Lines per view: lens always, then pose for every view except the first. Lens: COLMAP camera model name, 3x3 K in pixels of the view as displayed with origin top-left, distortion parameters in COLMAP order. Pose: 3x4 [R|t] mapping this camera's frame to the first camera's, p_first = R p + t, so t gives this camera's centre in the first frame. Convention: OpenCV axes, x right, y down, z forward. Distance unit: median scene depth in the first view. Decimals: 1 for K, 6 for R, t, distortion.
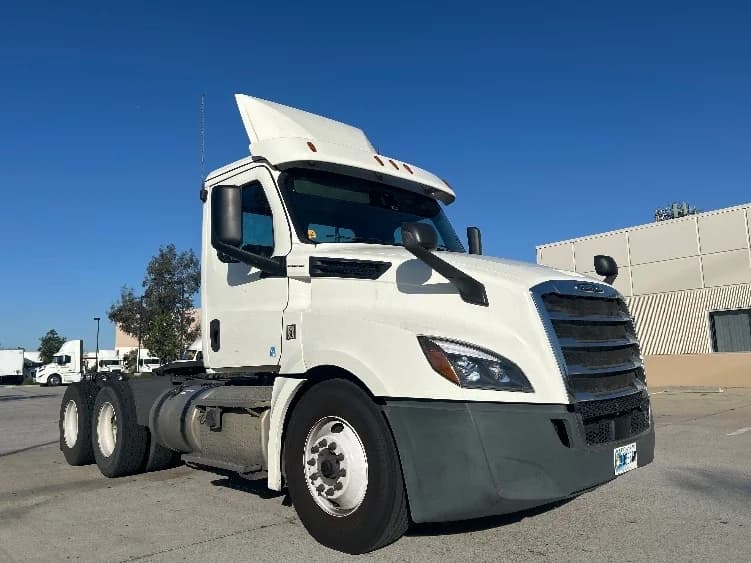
lens RADIAL K [[591.7, 0, 375.5], [0, 591.7, 281.5], [0, 0, 1]] dist [0.011186, 0.002844]
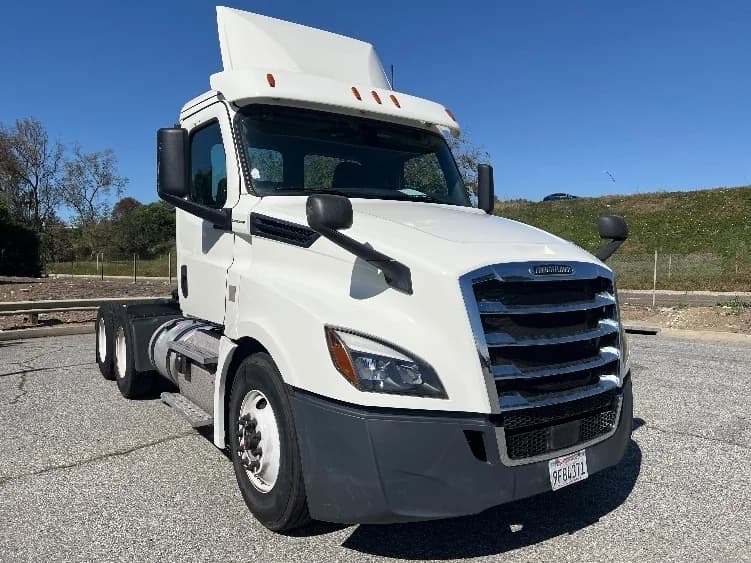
lens RADIAL K [[591.7, 0, 375.5], [0, 591.7, 281.5], [0, 0, 1]] dist [0.011186, 0.002844]
pose [[0.988089, 0.055198, -0.143643, 0.210644], [-0.031406, 0.986141, 0.162908, -0.091051], [0.150644, -0.156456, 0.976129, 0.126856]]
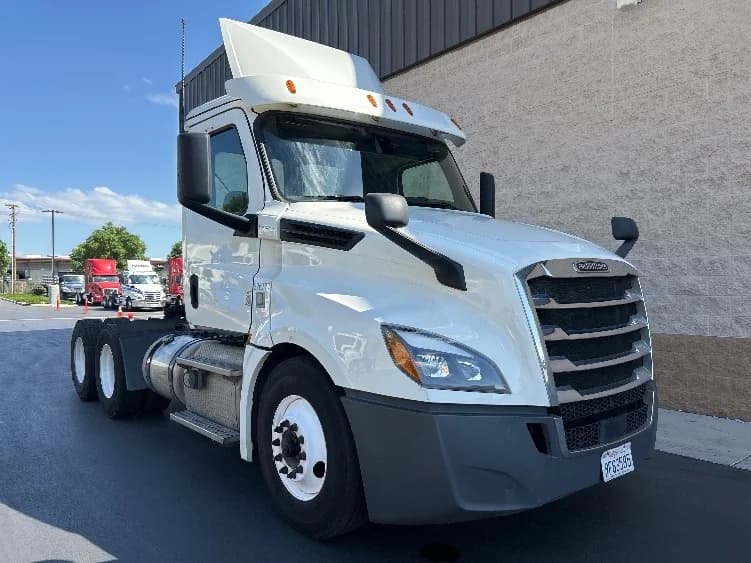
lens RADIAL K [[591.7, 0, 375.5], [0, 591.7, 281.5], [0, 0, 1]] dist [0.011186, 0.002844]
pose [[0.997383, 0.029886, -0.065827, 0.093398], [-0.021013, 0.991084, 0.131573, -0.065854], [0.069172, -0.129846, 0.989118, 0.109669]]
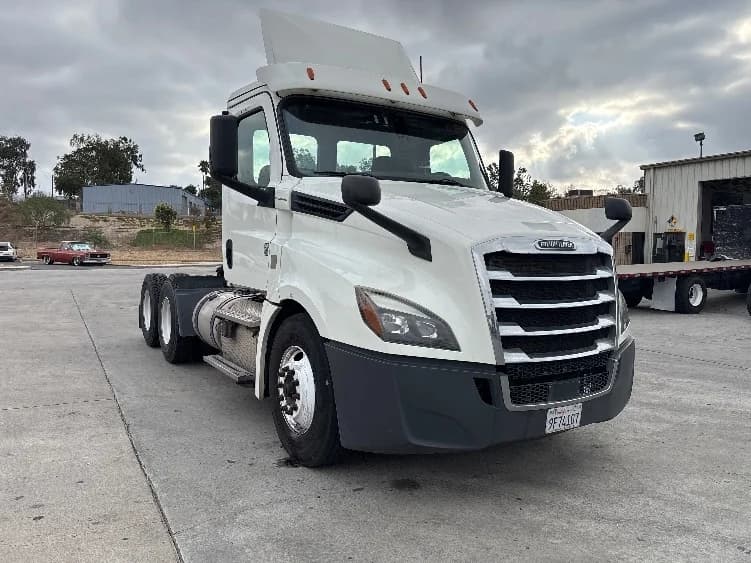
lens RADIAL K [[591.7, 0, 375.5], [0, 591.7, 281.5], [0, 0, 1]] dist [0.011186, 0.002844]
pose [[0.979250, 0.077491, -0.187257, 0.233251], [-0.041804, 0.981374, 0.187504, -0.086542], [0.198299, -0.175786, 0.964249, 0.010115]]
